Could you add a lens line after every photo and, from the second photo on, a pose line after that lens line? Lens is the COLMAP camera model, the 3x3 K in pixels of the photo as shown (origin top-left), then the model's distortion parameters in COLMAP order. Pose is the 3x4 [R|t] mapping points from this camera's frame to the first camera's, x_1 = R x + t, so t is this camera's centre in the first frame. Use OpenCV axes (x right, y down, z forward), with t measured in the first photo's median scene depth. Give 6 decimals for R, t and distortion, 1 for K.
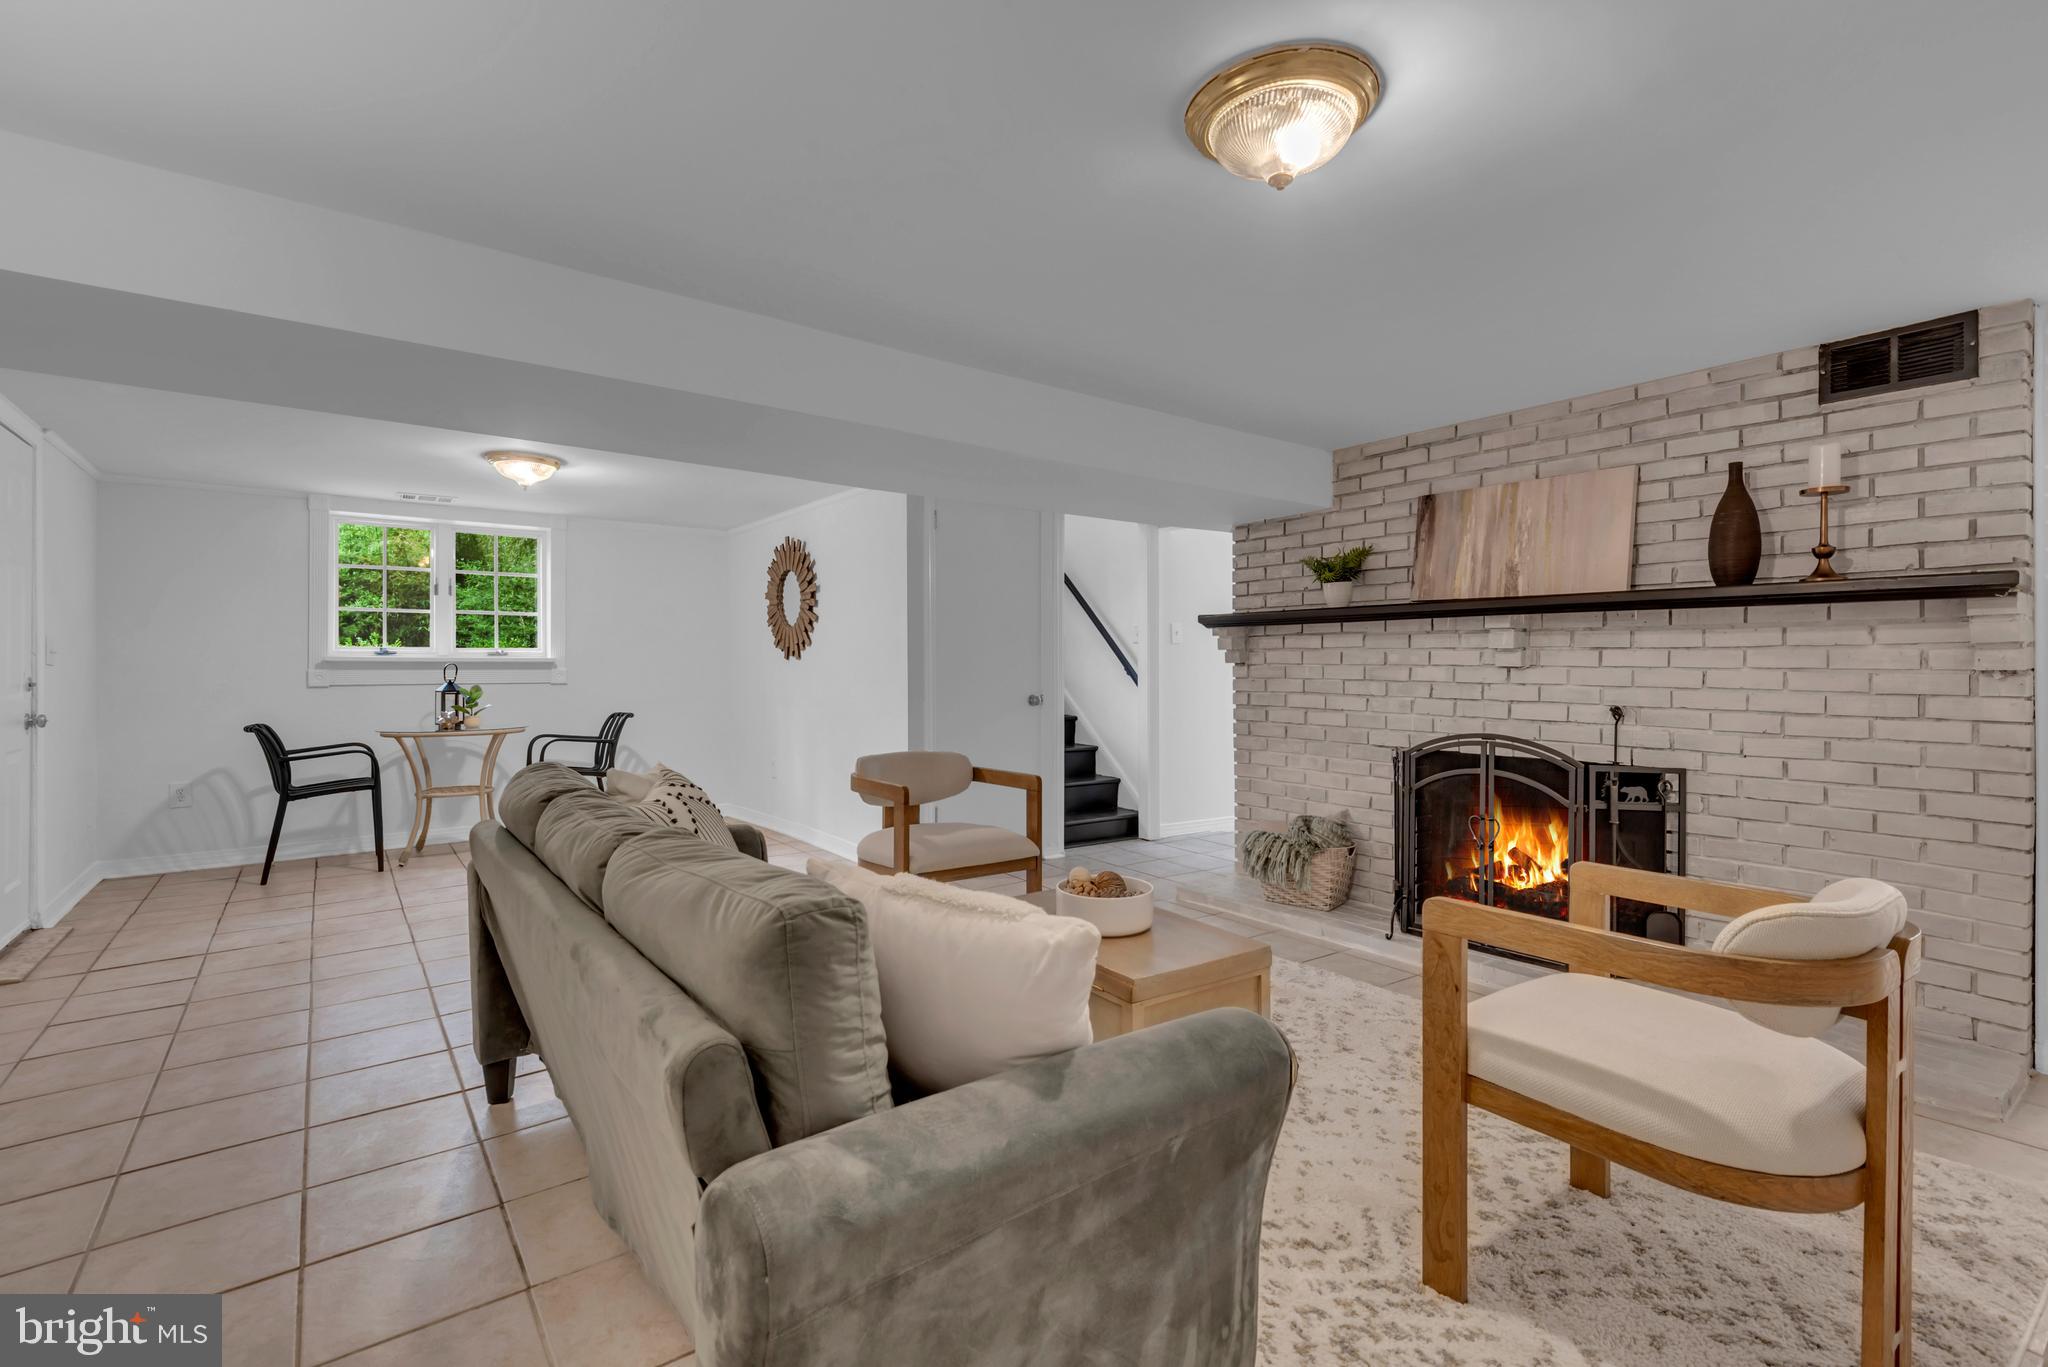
lens RADIAL K [[949.6, 0, 1017.9], [0, 949.6, 669.5], [0, 0, 1]] dist [0.014231, -0.012517]
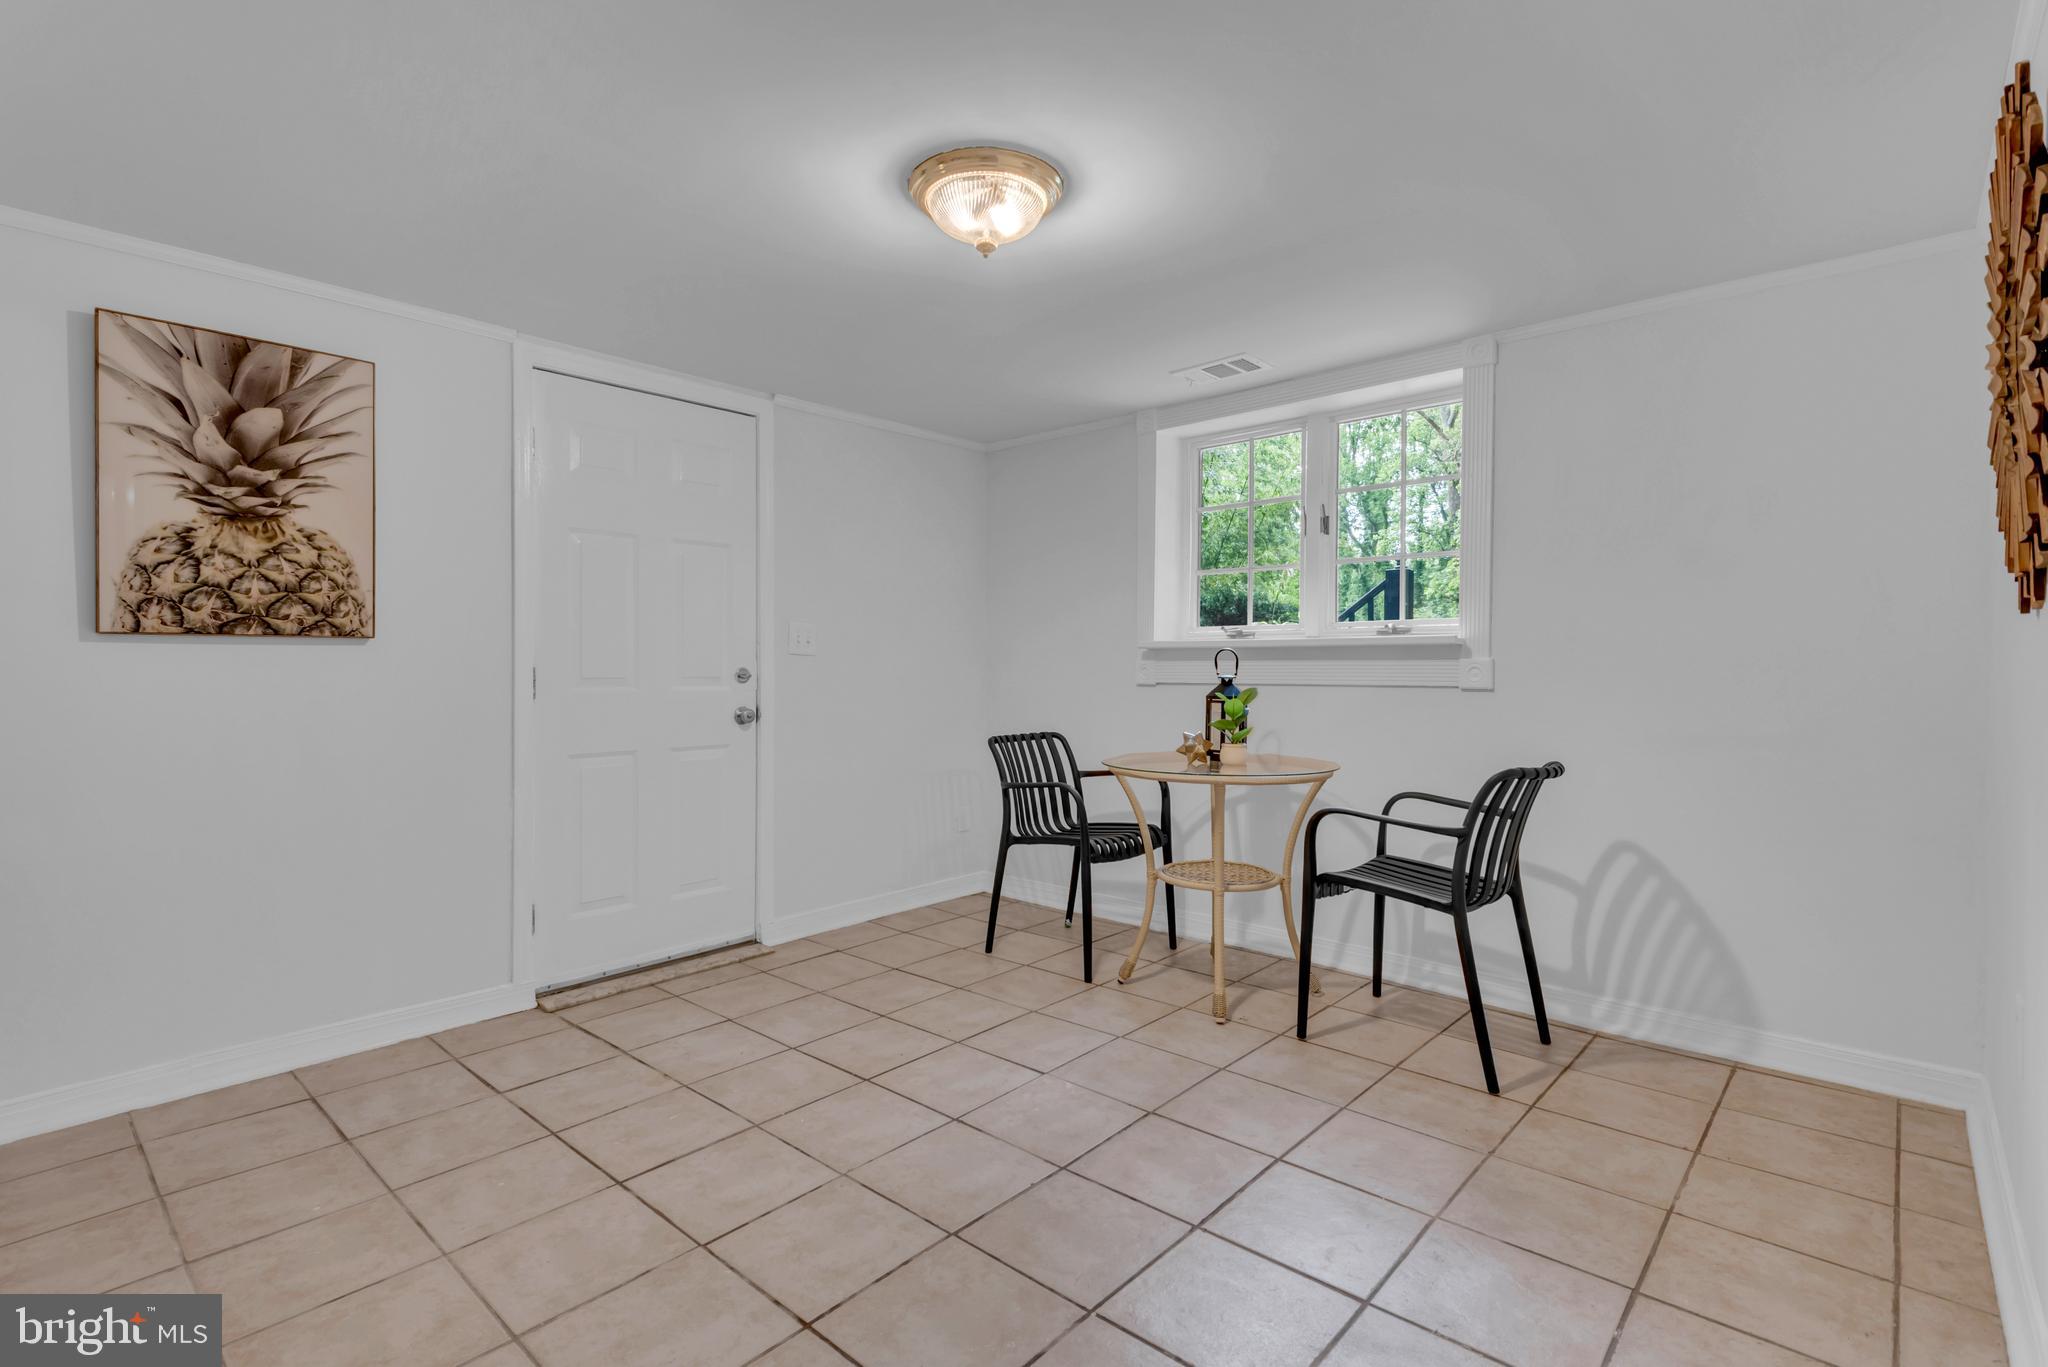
lens RADIAL K [[949.6, 0, 1017.9], [0, 949.6, 669.5], [0, 0, 1]] dist [0.014231, -0.012517]
pose [[0.186621, 0.007972, -0.982400, -0.062629], [-0.001275, 0.999968, 0.007872, 0.001749], [0.982431, -0.000216, 0.186626, 0.790501]]
